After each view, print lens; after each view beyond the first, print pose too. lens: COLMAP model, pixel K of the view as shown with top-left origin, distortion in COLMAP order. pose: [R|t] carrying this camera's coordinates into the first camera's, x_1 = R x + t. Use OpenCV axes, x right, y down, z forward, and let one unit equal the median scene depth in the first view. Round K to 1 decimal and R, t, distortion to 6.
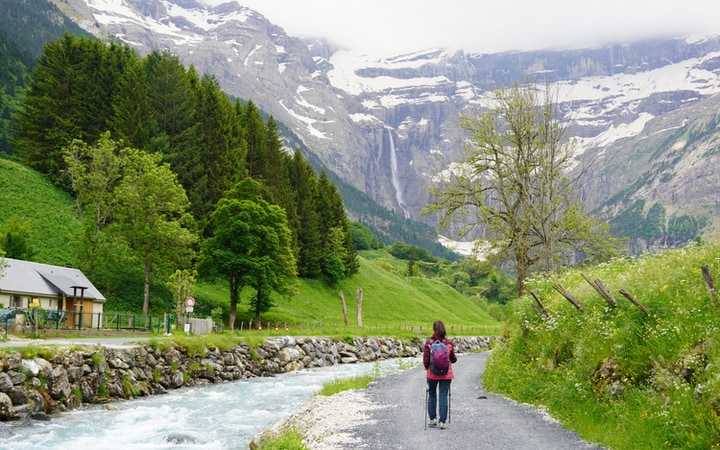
lens RADIAL K [[1034.3, 0, 339.5], [0, 1034.3, 213.0], [0, 0, 1]] dist [0.044321, 0.000000]
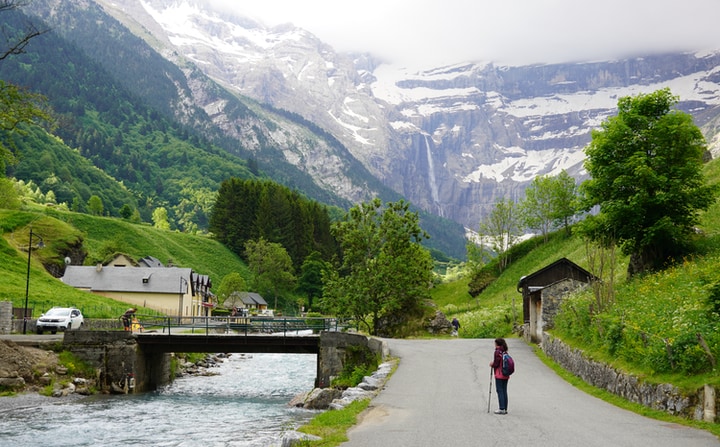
lens RADIAL K [[948.7, 0, 332.0], [0, 948.7, 210.3], [0, 0, 1]] dist [0.028963, 0.000000]
pose [[0.998549, 0.006013, -0.053507, 0.002147], [-0.005692, 0.999965, 0.006146, -0.004741], [0.053542, -0.005833, 0.998549, -0.039283]]
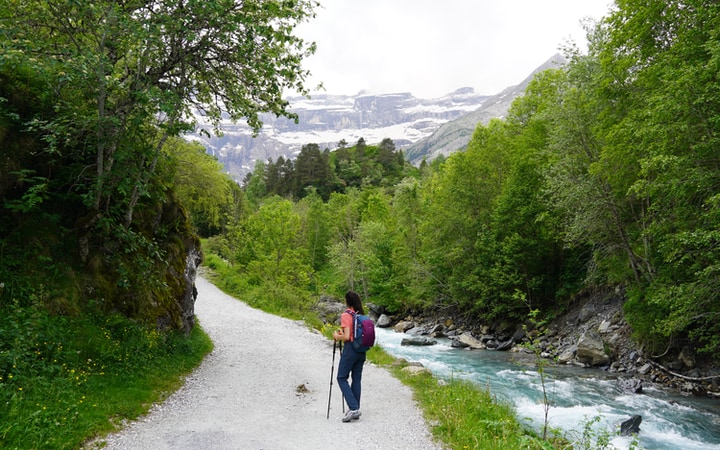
lens RADIAL K [[560.6, 0, 365.4], [0, 560.6, 223.5], [0, 0, 1]] dist [-0.058018, 0.001621]
pose [[0.962255, 0.042100, 0.268873, 0.046432], [-0.043806, 0.999040, 0.000346, 0.015022], [-0.268600, -0.012111, 0.963176, 0.173956]]
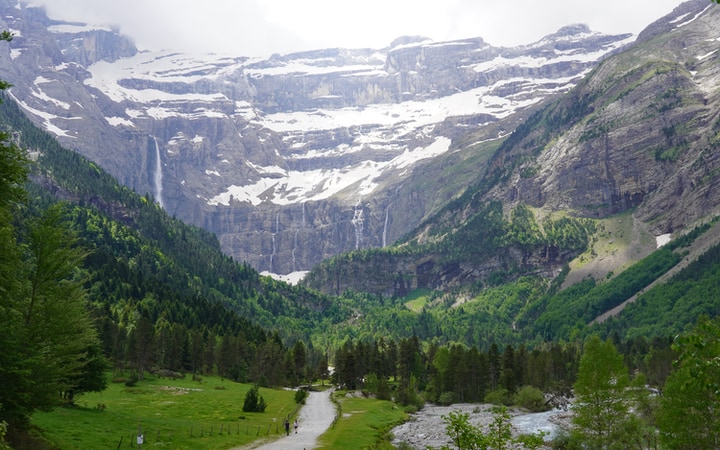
lens RADIAL K [[863.0, 0, 369.7], [0, 863.0, 210.2], [0, 0, 1]] dist [0.004293, 0.000000]
pose [[0.961315, 0.015972, 0.274987, 0.022737], [0.004254, 0.997338, -0.072800, 0.024918], [-0.275417, 0.071153, 0.958688, 0.286668]]
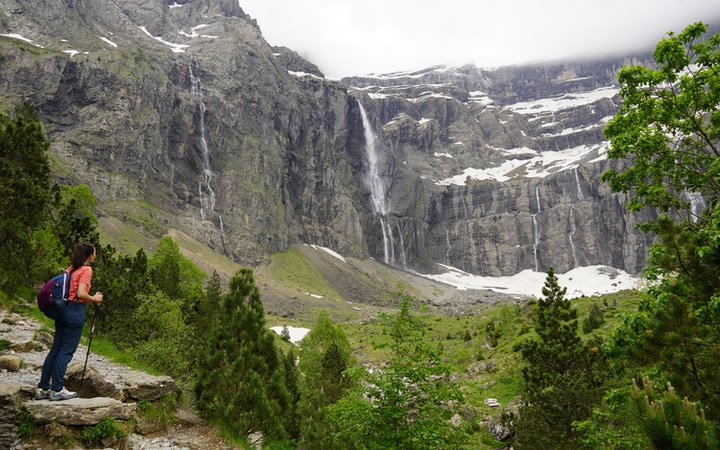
lens RADIAL K [[541.4, 0, 356.2], [0, 541.4, 210.8], [0, 0, 1]] dist [-0.054637, 0.043644]
pose [[0.993536, -0.044343, -0.104496, 0.073612], [0.024936, 0.983318, -0.180180, 0.039372], [0.110742, 0.176410, 0.978067, 0.668841]]
